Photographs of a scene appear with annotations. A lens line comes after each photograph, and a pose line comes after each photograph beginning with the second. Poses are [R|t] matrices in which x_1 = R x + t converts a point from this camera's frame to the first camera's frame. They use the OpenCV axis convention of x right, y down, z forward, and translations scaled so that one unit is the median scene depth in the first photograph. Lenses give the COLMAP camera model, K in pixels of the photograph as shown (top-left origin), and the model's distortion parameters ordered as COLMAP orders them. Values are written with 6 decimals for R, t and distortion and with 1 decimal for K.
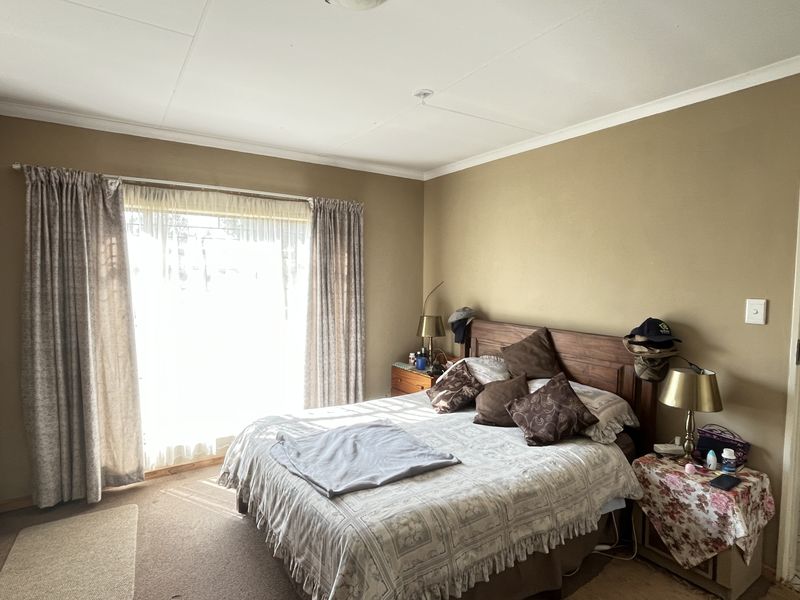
lens RADIAL K [[428.5, 0, 396.0], [0, 428.5, 298.6], [0, 0, 1]] dist [-0.005562, -0.000060]
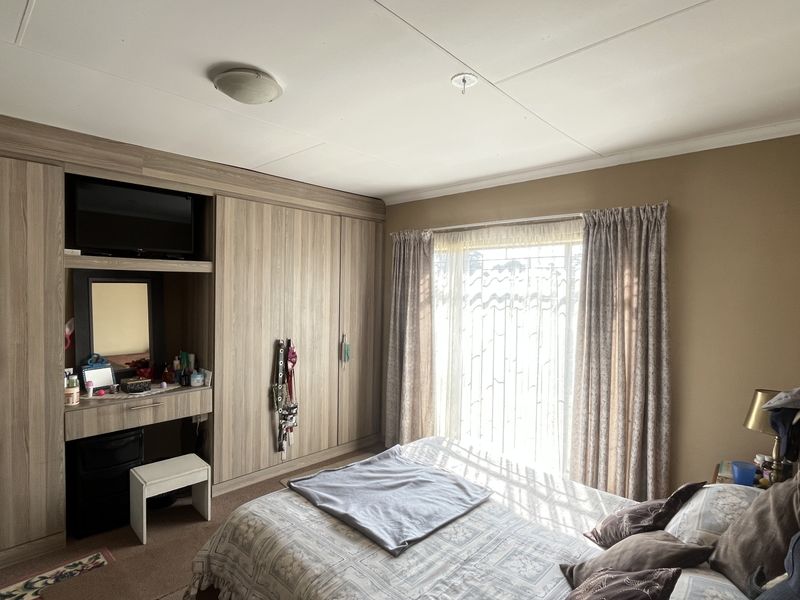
lens RADIAL K [[428.5, 0, 396.4], [0, 428.5, 297.9], [0, 0, 1]] dist [-0.005562, -0.000060]
pose [[0.224677, 0.011919, -0.974360, 0.671005], [-0.073656, 0.997272, -0.004785, -0.051946], [0.971646, 0.072842, 0.224942, 0.605765]]
